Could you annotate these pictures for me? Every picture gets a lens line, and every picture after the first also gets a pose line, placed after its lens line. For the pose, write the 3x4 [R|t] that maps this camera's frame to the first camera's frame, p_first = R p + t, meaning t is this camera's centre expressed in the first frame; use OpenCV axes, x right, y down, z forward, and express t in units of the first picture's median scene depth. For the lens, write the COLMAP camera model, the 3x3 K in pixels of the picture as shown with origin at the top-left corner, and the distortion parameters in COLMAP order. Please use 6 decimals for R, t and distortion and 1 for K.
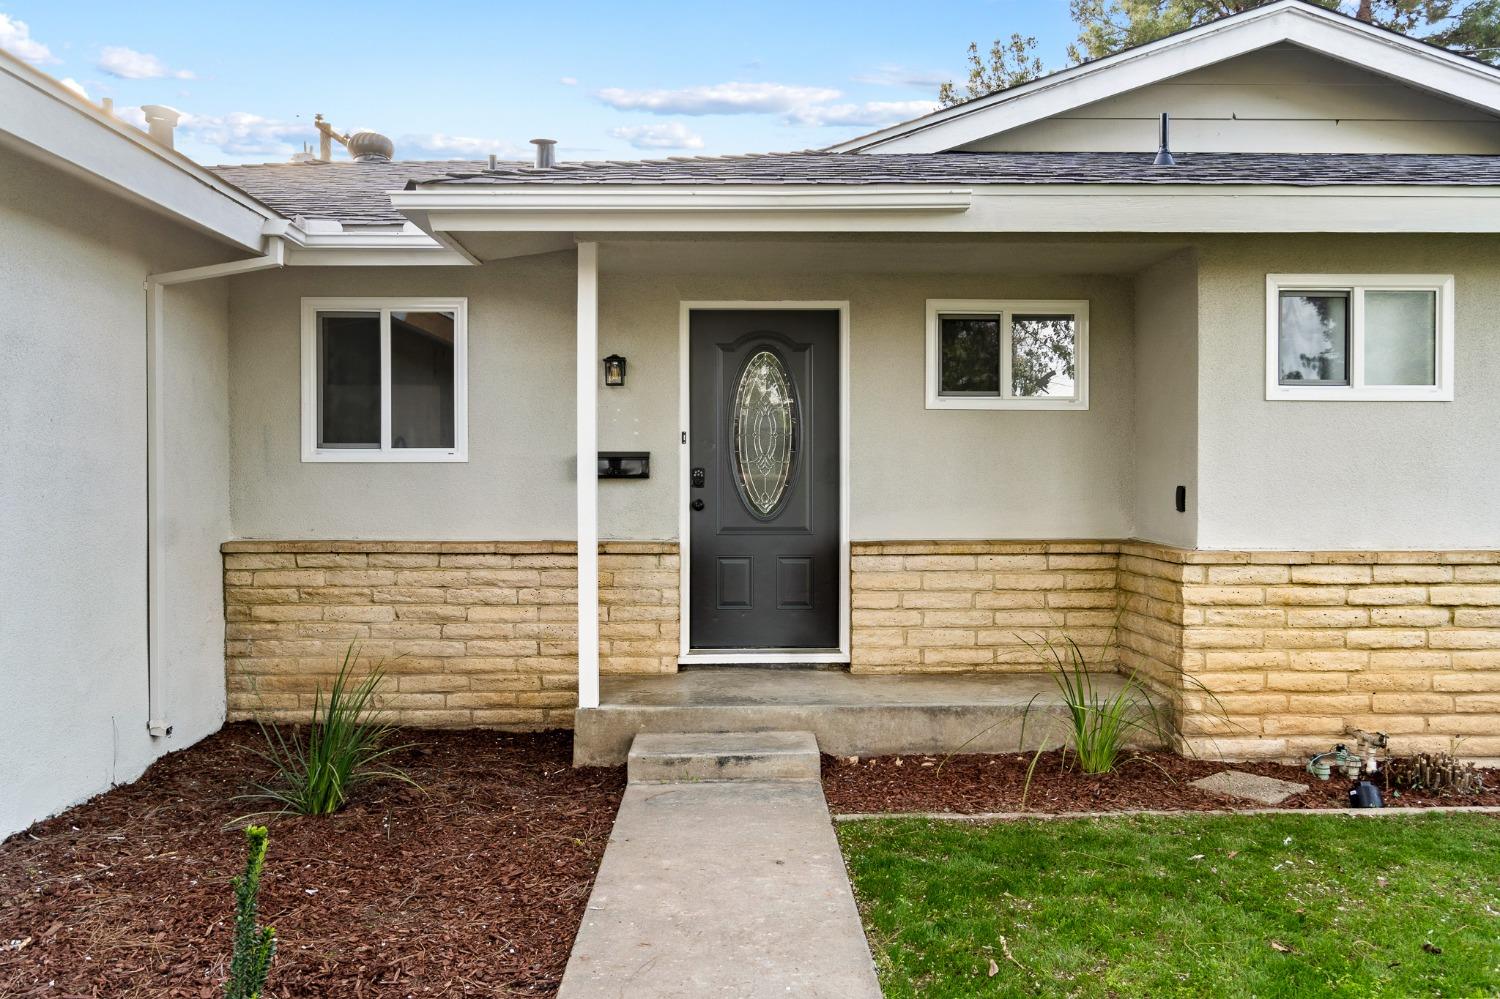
lens RADIAL K [[1149.4, 0, 744.9], [0, 1149.4, 494.7], [0, 0, 1]] dist [0.005569, 0.000299]
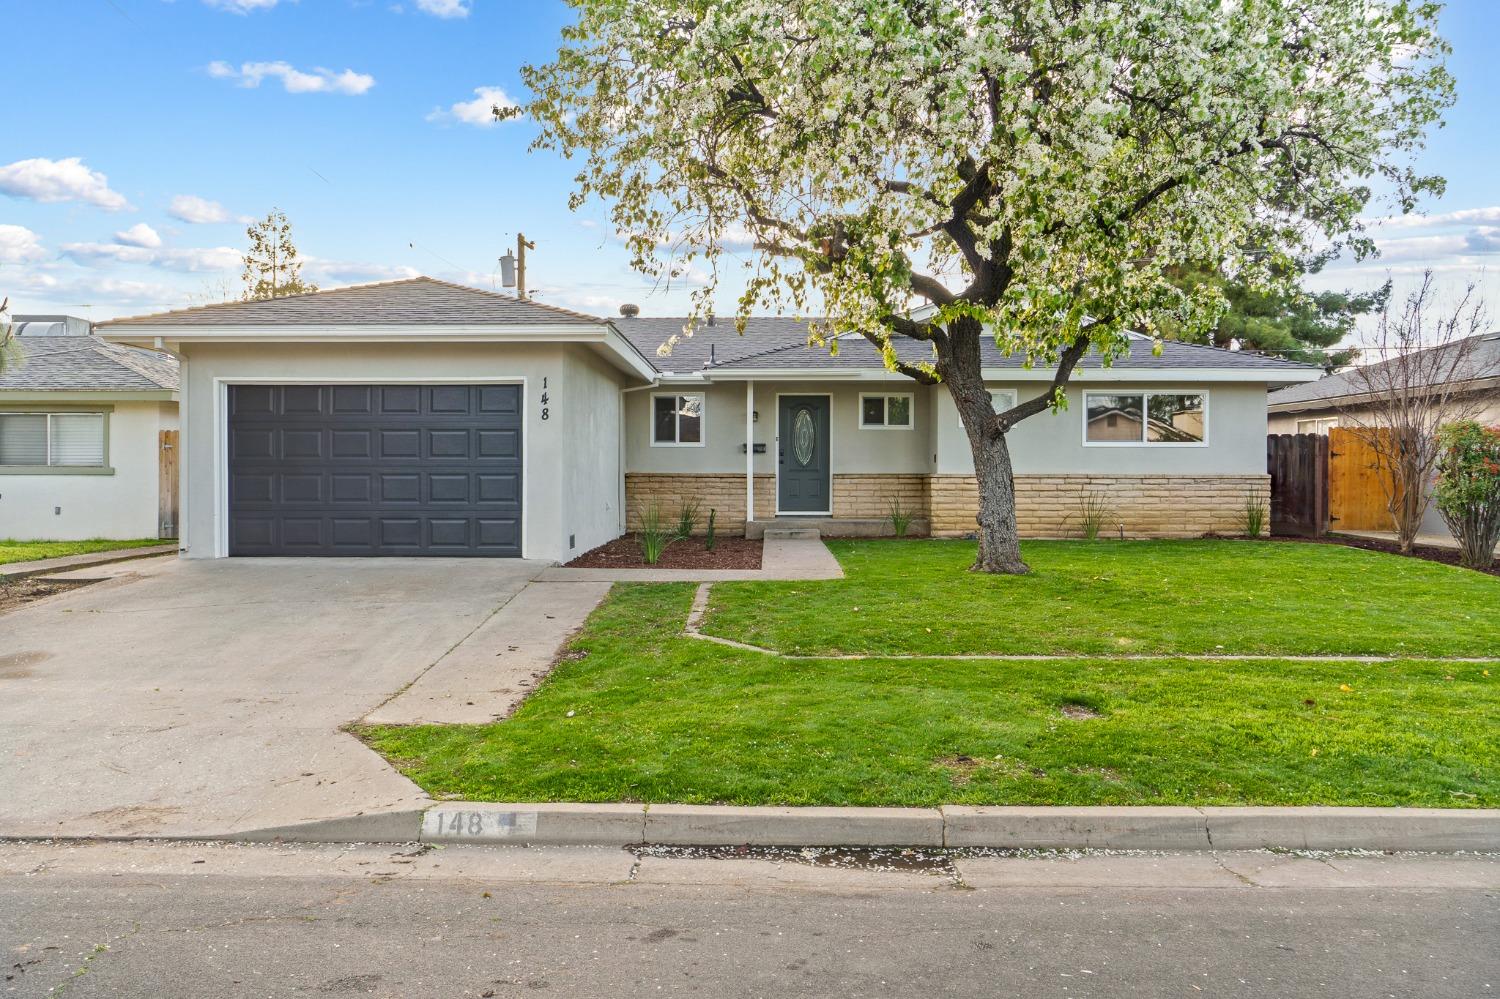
lens RADIAL K [[1149.4, 0, 744.9], [0, 1149.4, 494.7], [0, 0, 1]] dist [0.005569, 0.000299]
pose [[0.999352, 0.003918, -0.035790, -0.029934], [-0.004057, 0.999985, -0.003803, 0.107817], [0.035774, 0.003946, 0.999352, -2.008572]]
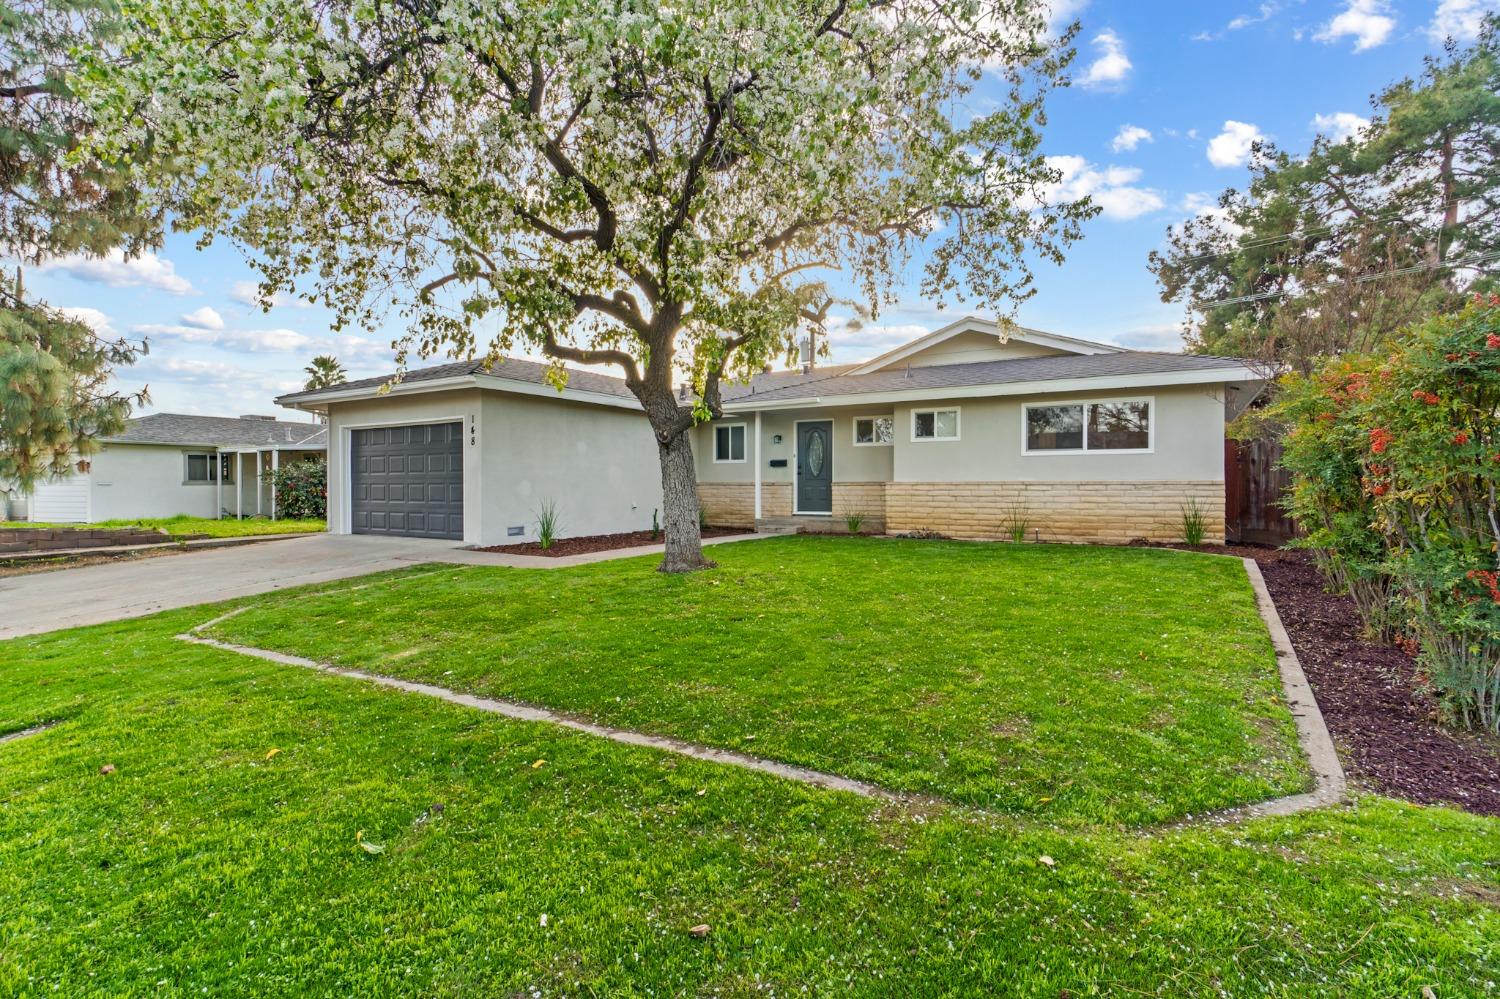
lens RADIAL K [[708.0, 0, 742.2], [0, 708.0, 494.9], [0, 0, 1]] dist [-0.001089, -0.000038]
pose [[0.843099, 0.006400, -0.537720, 1.101090], [-0.008811, 0.999959, -0.001914, 0.090129], [0.537686, 0.006352, 0.843122, -1.126919]]
